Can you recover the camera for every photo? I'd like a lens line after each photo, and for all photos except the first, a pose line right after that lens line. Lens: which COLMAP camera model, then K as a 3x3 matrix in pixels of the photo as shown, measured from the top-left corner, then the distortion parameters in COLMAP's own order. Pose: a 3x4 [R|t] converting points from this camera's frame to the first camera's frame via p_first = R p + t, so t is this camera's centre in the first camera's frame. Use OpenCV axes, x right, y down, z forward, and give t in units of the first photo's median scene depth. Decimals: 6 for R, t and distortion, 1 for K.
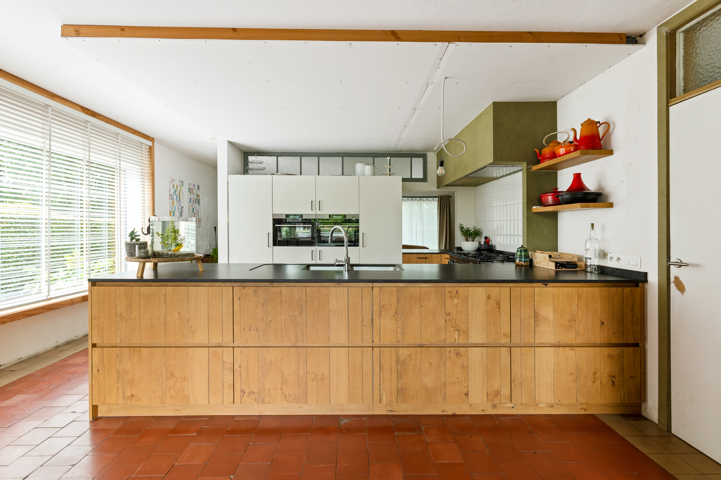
lens RADIAL K [[348.0, 0, 366.4], [0, 348.0, 228.8], [0, 0, 1]] dist [-0.000434, -0.000229]
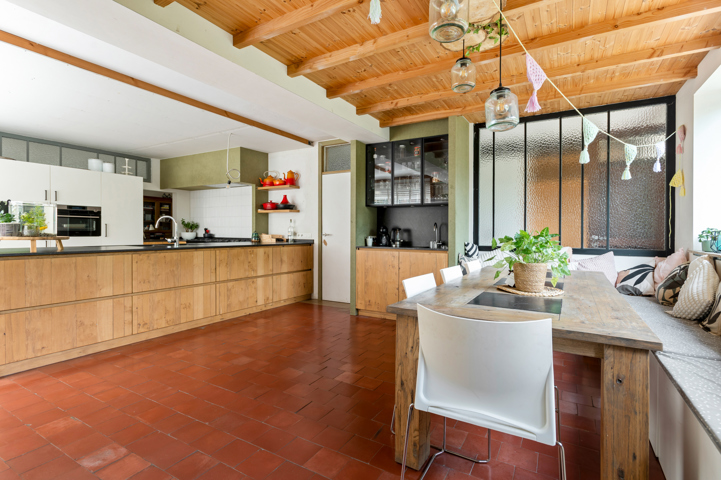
lens RADIAL K [[342.3, 0, 361.4], [0, 342.3, 236.8], [0, 0, 1]] dist [-0.000353, -0.000076]
pose [[0.527436, -0.012591, 0.849501, -1.060670], [-0.005204, 0.999824, 0.018049, 0.060523], [-0.849579, -0.013940, 0.527278, -0.555657]]
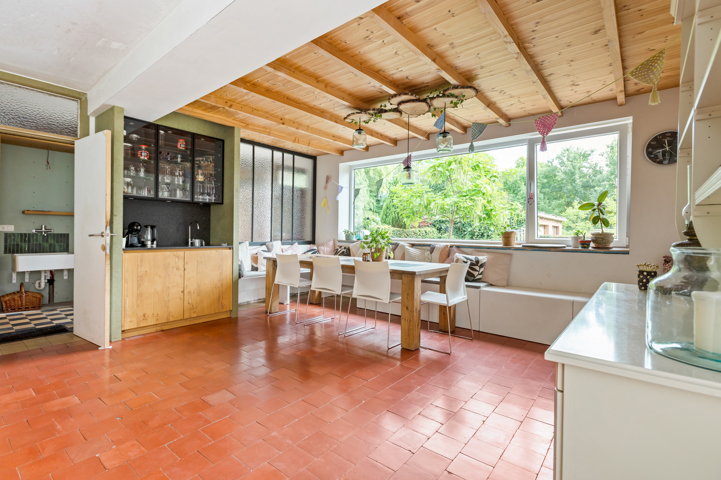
lens RADIAL K [[340.9, 0, 360.5], [0, 340.9, 240.0], [0, 0, 1]] dist [-0.001917, -0.000500]
pose [[-0.758379, -0.027390, 0.651238, -1.156219], [-0.012707, 0.999548, 0.027243, 0.058777], [-0.651690, 0.012385, -0.758384, 0.921628]]
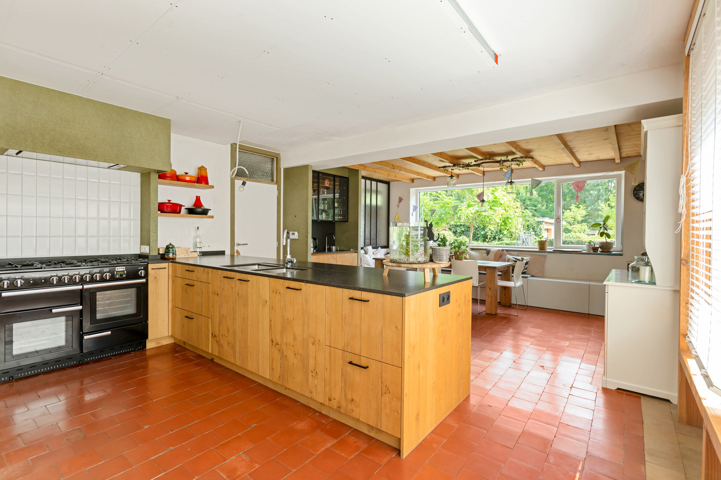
lens RADIAL K [[342.3, 0, 361.4], [0, 342.3, 236.8], [0, 0, 1]] dist [-0.000353, -0.000076]
pose [[-0.769002, -0.020371, 0.638921, -1.198555], [-0.012145, 0.999777, 0.017259, -0.006611], [-0.639131, 0.005512, -0.769078, 2.067876]]
